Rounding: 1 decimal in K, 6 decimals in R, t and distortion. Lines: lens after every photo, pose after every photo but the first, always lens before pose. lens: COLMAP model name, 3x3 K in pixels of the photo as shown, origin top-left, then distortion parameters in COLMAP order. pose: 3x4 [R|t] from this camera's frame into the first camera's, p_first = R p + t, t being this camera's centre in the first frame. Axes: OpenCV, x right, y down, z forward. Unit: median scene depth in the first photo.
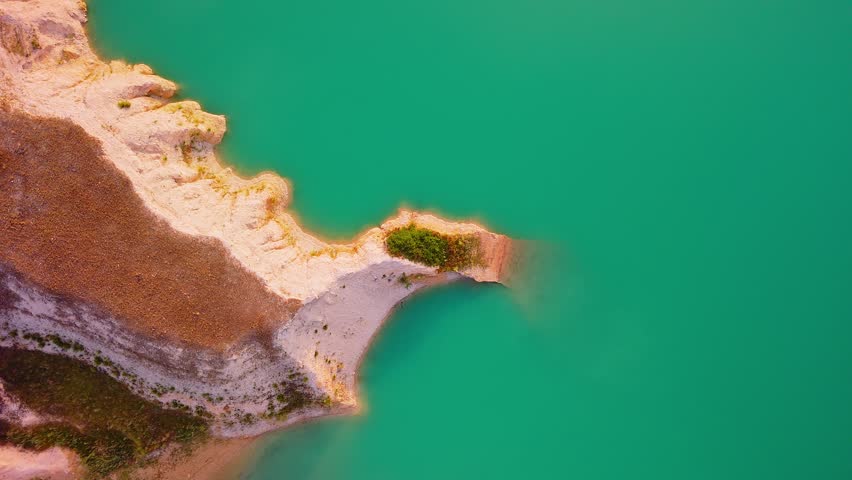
lens RADIAL K [[585.3, 0, 424.2], [0, 585.3, 205.4], [0, 0, 1]] dist [0.024297, -0.043439]
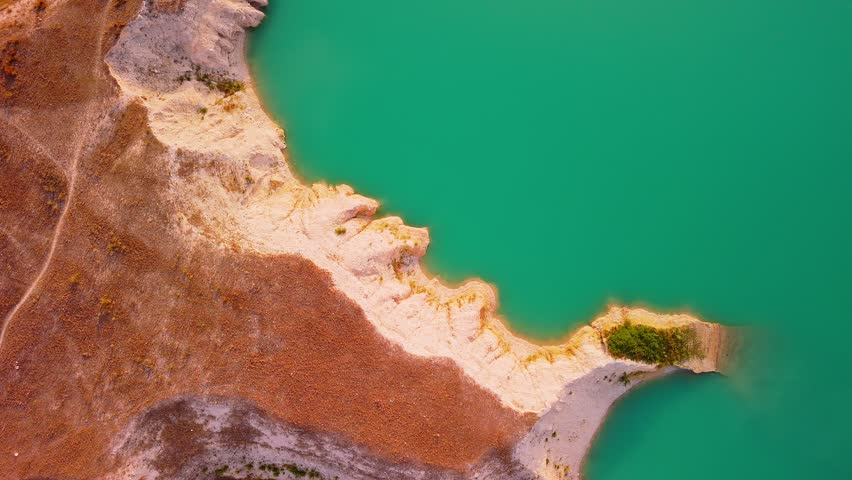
lens RADIAL K [[585.3, 0, 424.2], [0, 585.3, 205.4], [0, 0, 1]] dist [0.024297, -0.043439]
pose [[0.995871, -0.086486, -0.027590, -0.331843], [0.085920, 0.996079, -0.021097, -0.179988], [0.029307, 0.018639, 0.999397, -0.011500]]
